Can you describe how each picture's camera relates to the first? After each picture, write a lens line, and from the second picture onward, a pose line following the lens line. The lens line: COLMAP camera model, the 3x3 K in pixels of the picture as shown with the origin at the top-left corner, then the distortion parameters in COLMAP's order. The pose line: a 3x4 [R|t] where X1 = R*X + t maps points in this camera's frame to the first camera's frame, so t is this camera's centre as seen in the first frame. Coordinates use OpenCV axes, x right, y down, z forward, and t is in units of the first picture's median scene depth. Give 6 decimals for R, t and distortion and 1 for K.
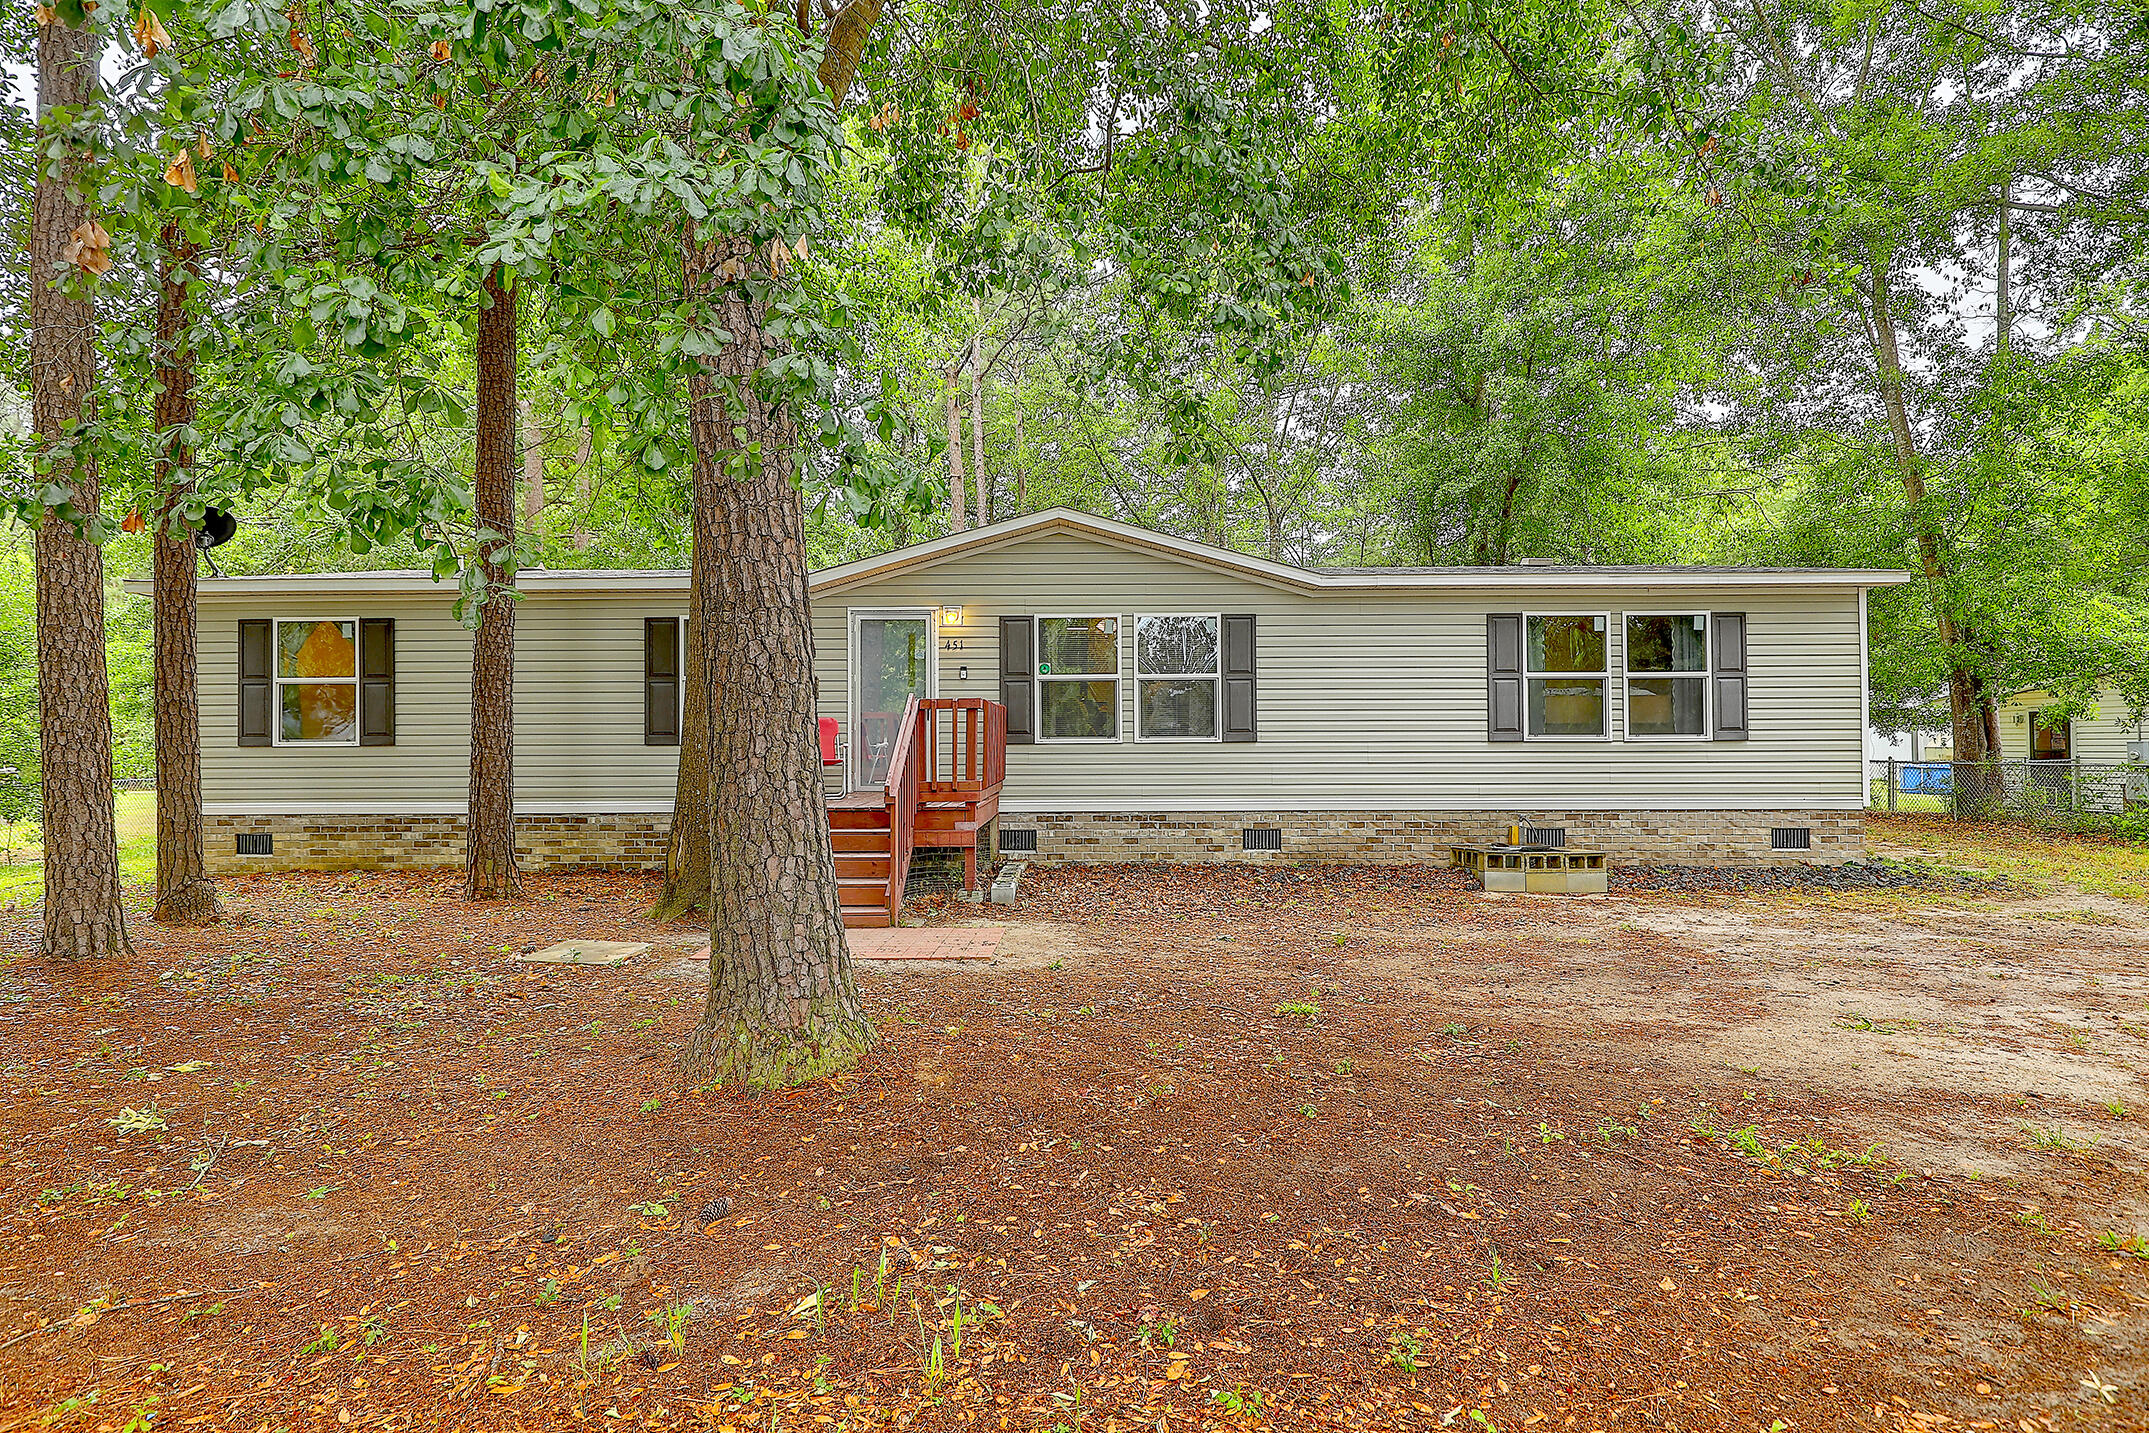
lens RADIAL K [[1165.7, 0, 1019.9], [0, 1165.7, 723.0], [0, 0, 1]] dist [0.001344, 0.000308]
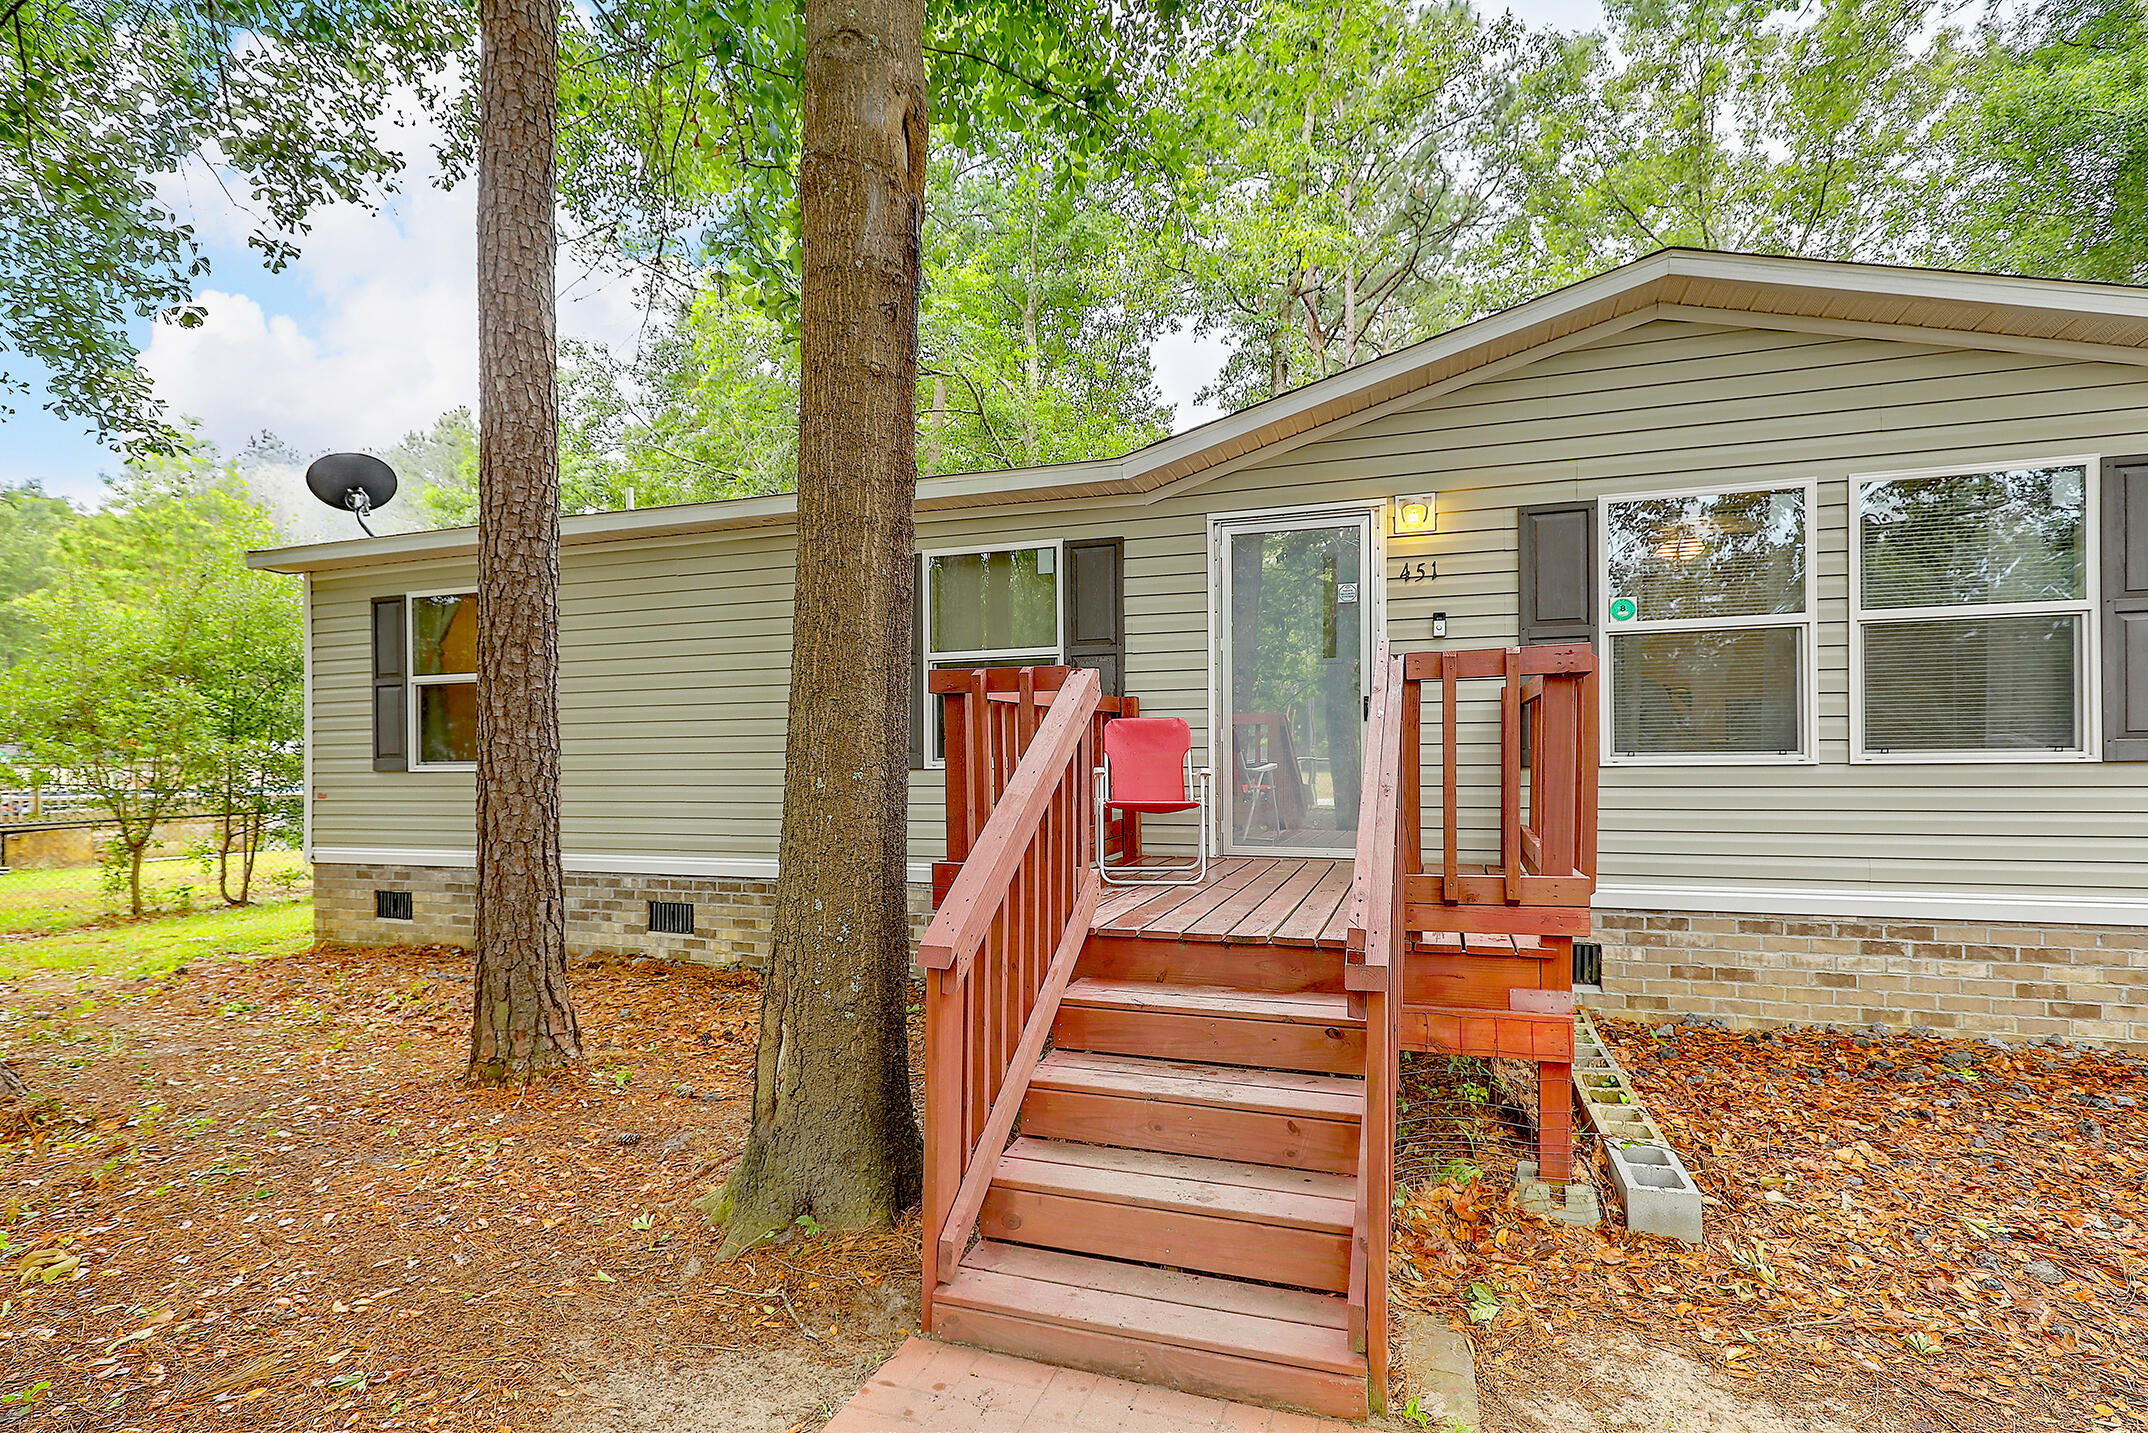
lens RADIAL K [[1010.5, 0, 1045.5], [0, 1010.5, 757.5], [0, 0, 1]] dist [-0.000336, 0.000522]
pose [[0.954626, -0.004525, -0.297772, -0.081619], [0.009424, 0.999843, 0.015020, 0.005848], [0.297657, -0.017145, 0.954519, 0.538077]]
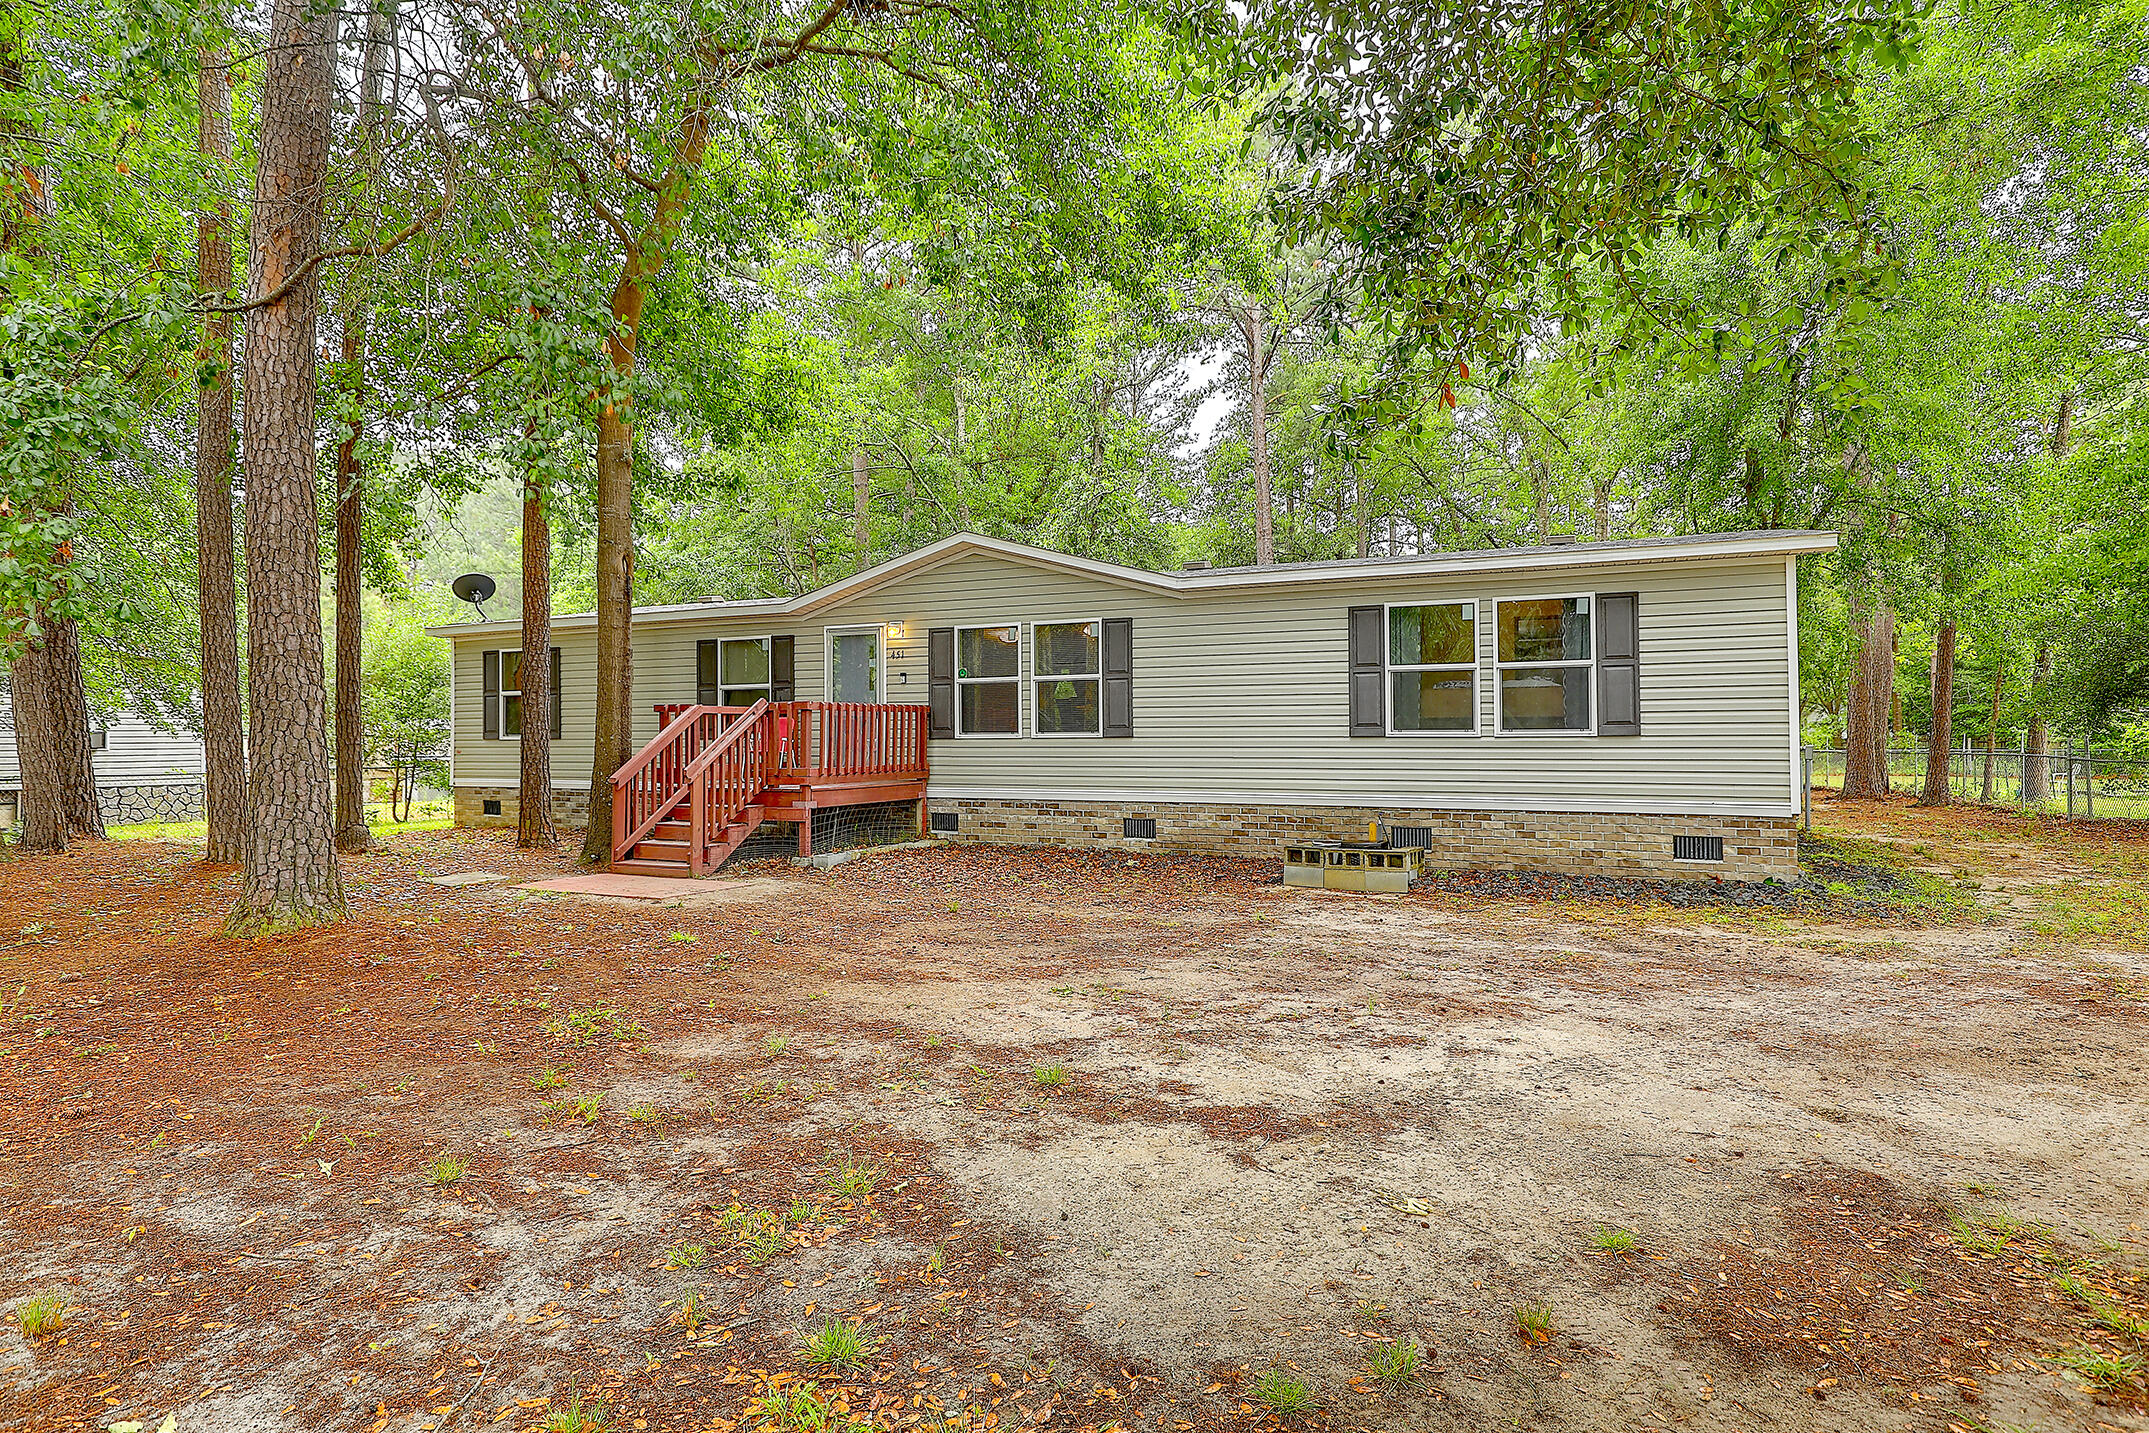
lens RADIAL K [[1179.8, 0, 1015.8], [0, 1179.8, 728.1], [0, 0, 1]] dist [0.001642, -0.002163]
pose [[0.896776, -0.002657, -0.442478, 0.585518], [0.006426, 0.999955, 0.007019, -0.000429], [0.442439, -0.009137, 0.896752, -0.017833]]
